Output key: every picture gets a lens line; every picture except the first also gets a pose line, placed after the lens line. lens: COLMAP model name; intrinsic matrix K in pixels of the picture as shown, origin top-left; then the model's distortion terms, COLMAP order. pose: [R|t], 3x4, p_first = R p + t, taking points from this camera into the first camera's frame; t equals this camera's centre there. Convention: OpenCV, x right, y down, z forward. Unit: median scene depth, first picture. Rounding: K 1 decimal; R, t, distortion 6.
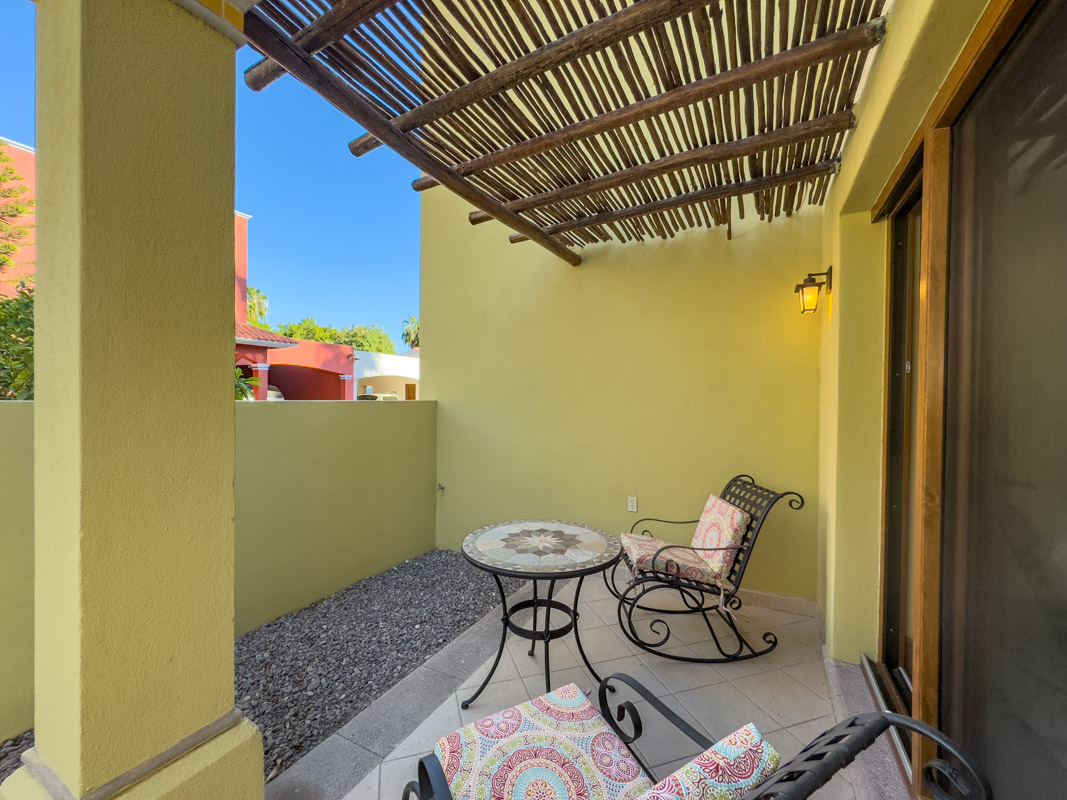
lens RADIAL K [[429.0, 0, 529.6], [0, 429.0, 401.6], [0, 0, 1]] dist [-0.000741, -0.000411]
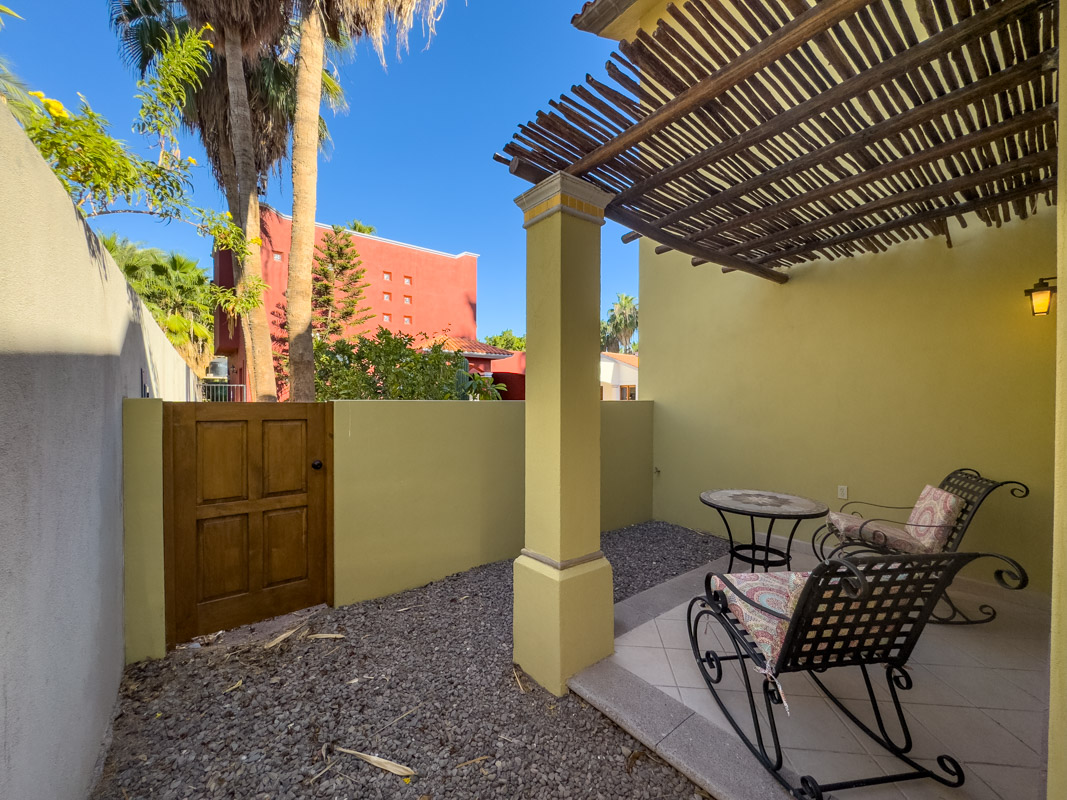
lens RADIAL K [[429.0, 0, 529.6], [0, 429.0, 401.6], [0, 0, 1]] dist [-0.000741, -0.000411]
pose [[0.917697, -0.002928, -0.397271, -0.084768], [0.001583, 0.999992, -0.003713, 0.007642], [0.397278, 0.002779, 0.917694, -0.465172]]
